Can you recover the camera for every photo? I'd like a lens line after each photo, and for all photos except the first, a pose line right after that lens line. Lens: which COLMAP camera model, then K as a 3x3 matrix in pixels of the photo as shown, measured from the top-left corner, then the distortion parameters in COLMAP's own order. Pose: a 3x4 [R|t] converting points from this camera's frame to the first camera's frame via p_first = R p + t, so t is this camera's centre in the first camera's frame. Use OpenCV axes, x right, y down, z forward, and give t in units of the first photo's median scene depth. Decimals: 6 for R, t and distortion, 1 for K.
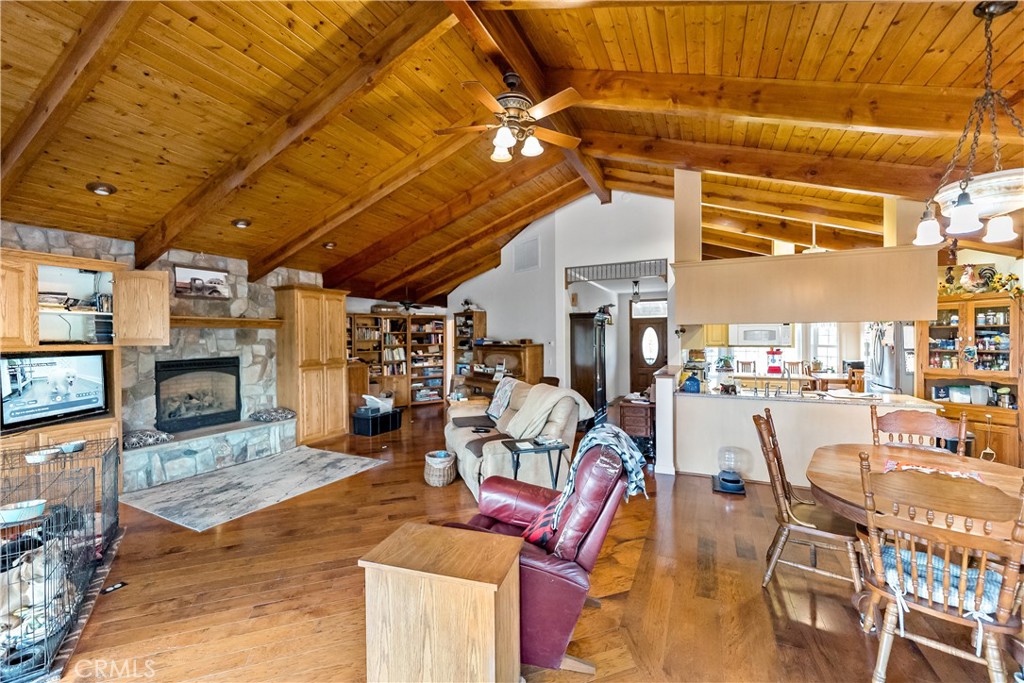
lens RADIAL K [[418.8, 0, 515.4], [0, 418.8, 340.1], [0, 0, 1]] dist [-0.000771, -0.000687]
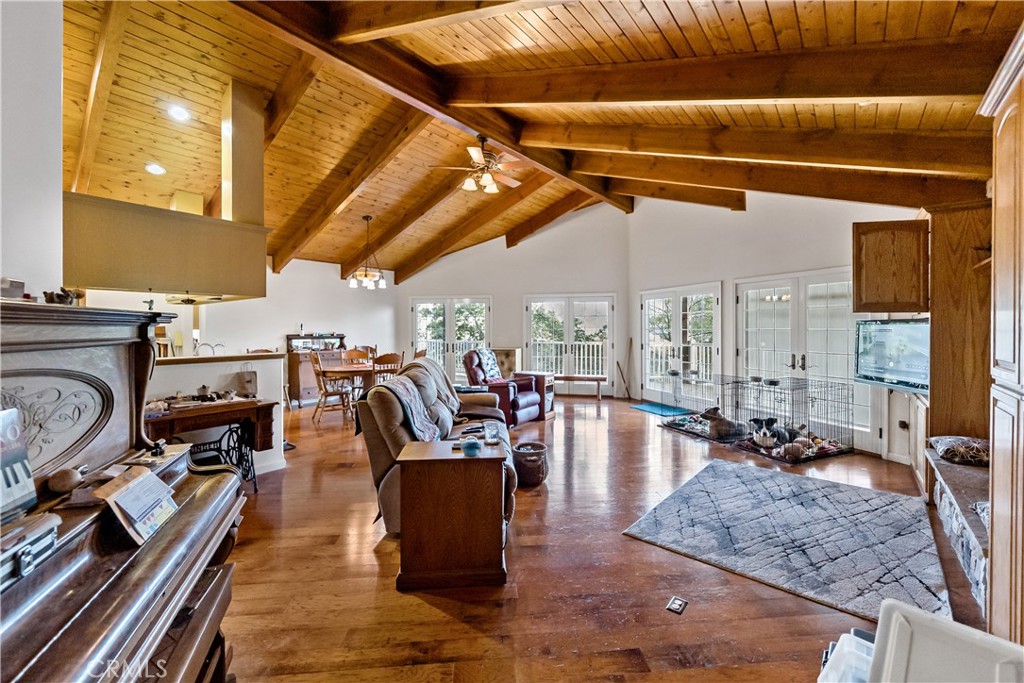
lens RADIAL K [[418.8, 0, 511.3], [0, 418.8, 335.7], [0, 0, 1]] dist [-0.000771, -0.000687]
pose [[-0.965968, 0.003949, 0.258632, -0.289492], [0.007663, 0.999881, 0.013353, 0.031835], [-0.258549, 0.014880, -0.965884, 1.449988]]
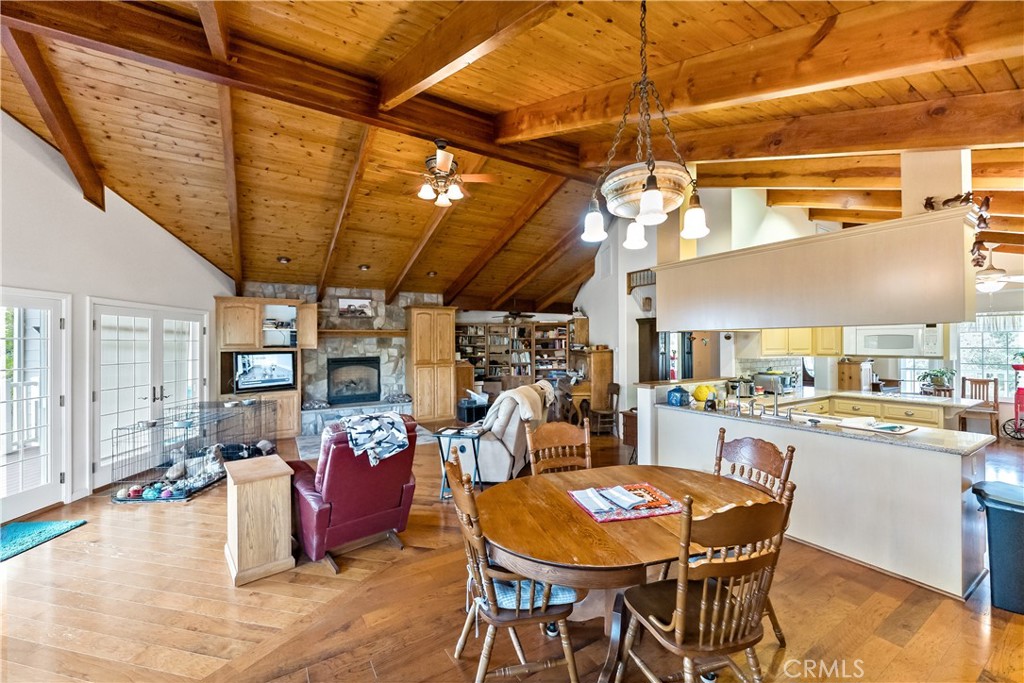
lens RADIAL K [[418.8, 0, 510.9], [0, 418.8, 340.6], [0, 0, 1]] dist [-0.000771, -0.000687]
pose [[0.835836, -0.000889, -0.548978, 0.525497], [-0.003241, 0.999973, -0.006554, -0.008068], [0.548969, 0.007257, 0.835811, 0.033326]]
